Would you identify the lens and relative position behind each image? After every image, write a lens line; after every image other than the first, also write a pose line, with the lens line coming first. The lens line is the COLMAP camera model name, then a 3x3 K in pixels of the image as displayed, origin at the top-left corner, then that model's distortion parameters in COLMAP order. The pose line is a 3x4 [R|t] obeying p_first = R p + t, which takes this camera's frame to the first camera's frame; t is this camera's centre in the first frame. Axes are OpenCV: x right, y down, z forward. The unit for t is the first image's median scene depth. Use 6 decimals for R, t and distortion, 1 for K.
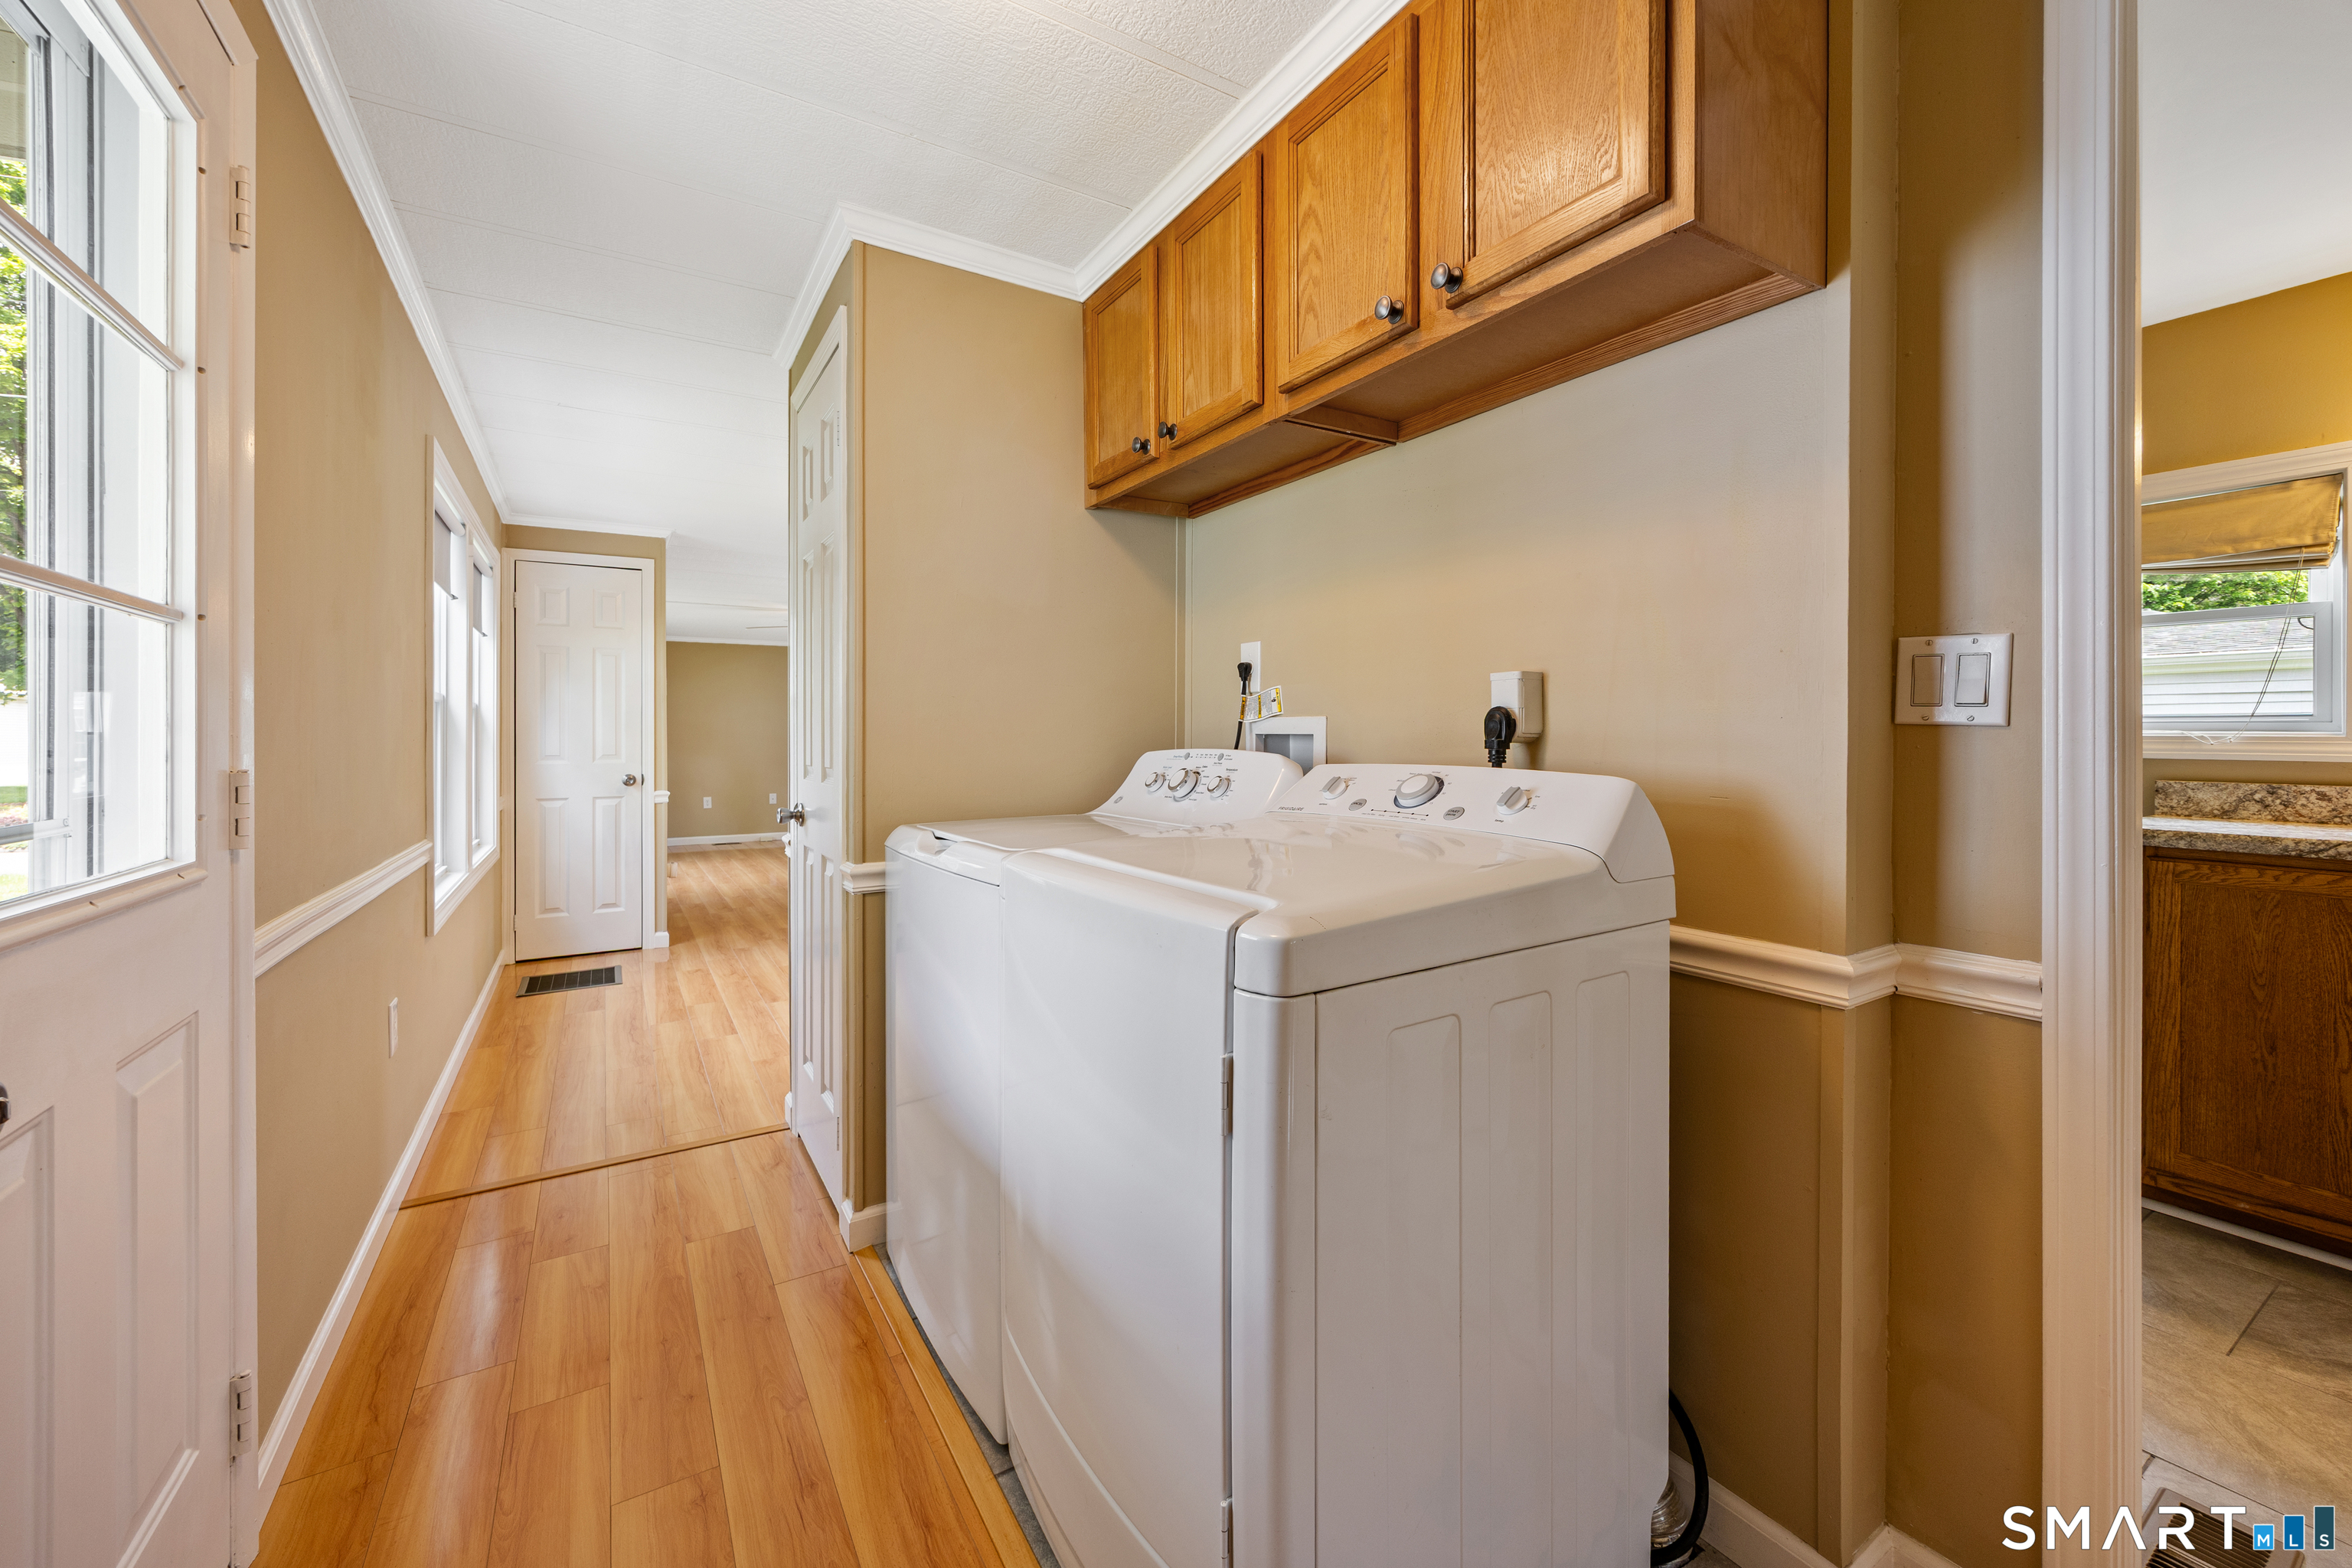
lens RADIAL K [[935.9, 0, 1177.4], [0, 935.9, 718.7], [0, 0, 1]] dist [0.000020, 0.000128]
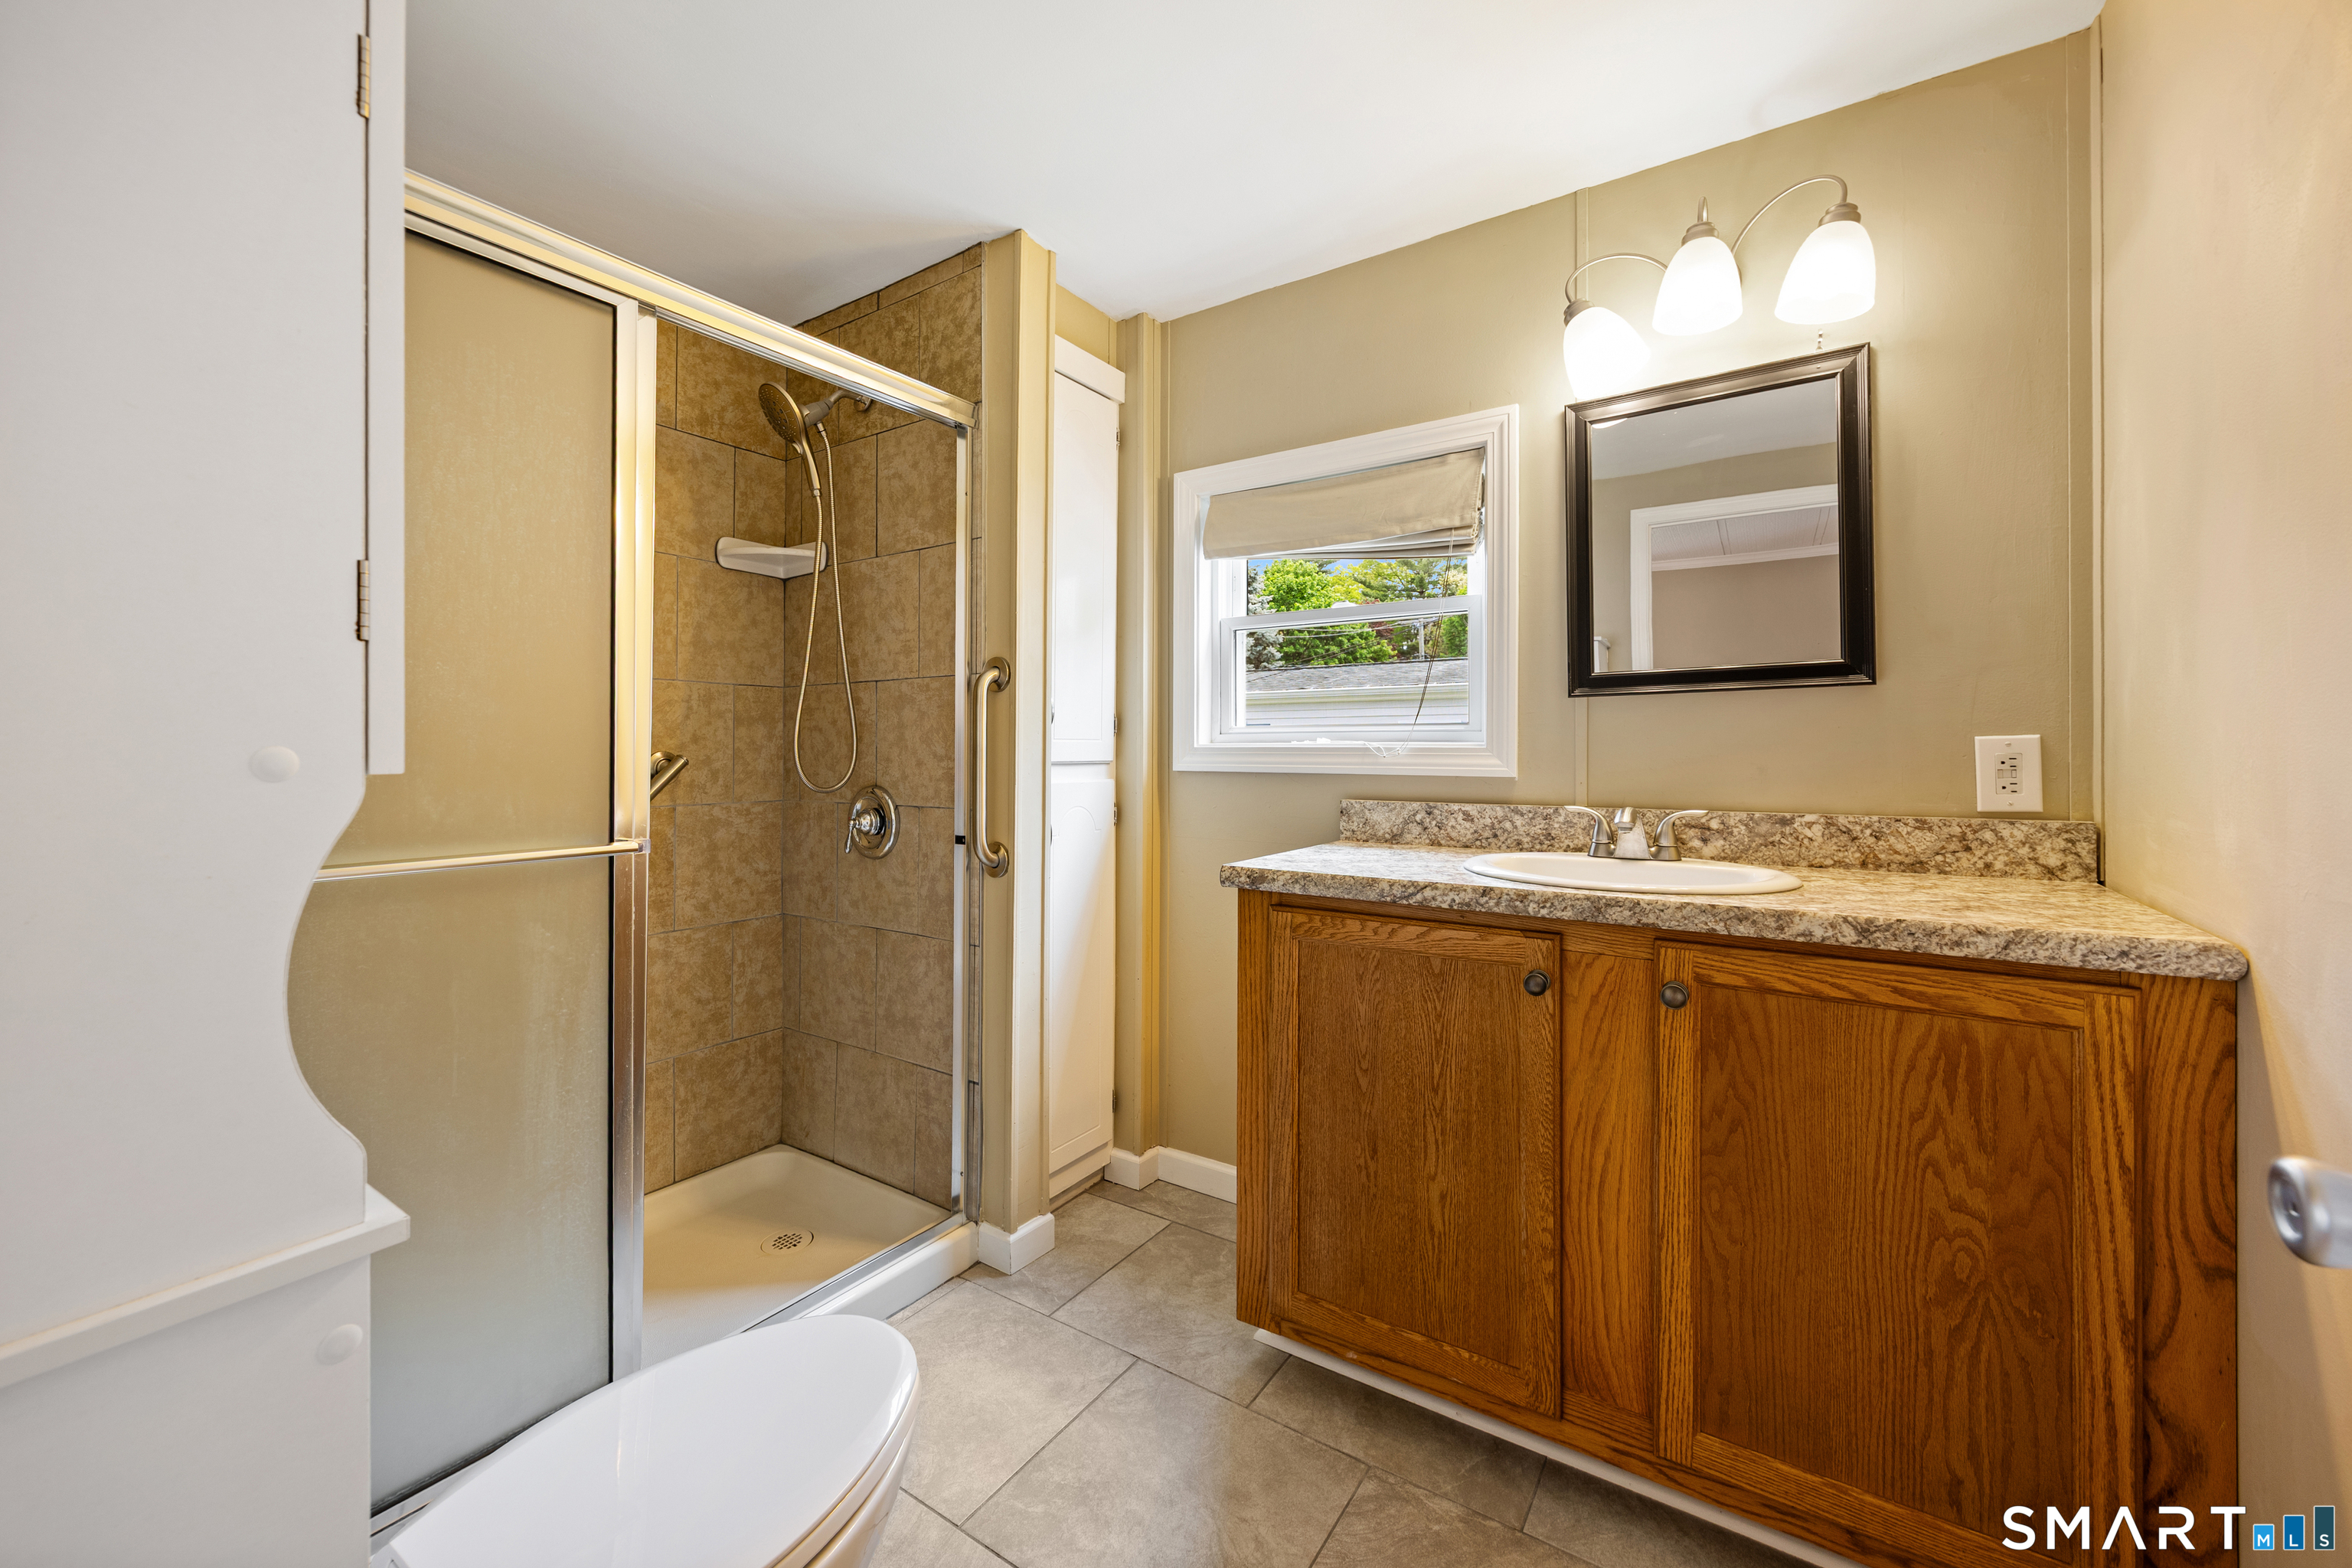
lens RADIAL K [[935.9, 0, 1177.4], [0, 935.9, 718.7], [0, 0, 1]] dist [0.000020, 0.000128]
pose [[0.911112, 0.011427, 0.412000, 0.641367], [-0.006847, 0.999897, -0.012592, 0.005136], [-0.412101, 0.008652, 0.911097, 0.329739]]
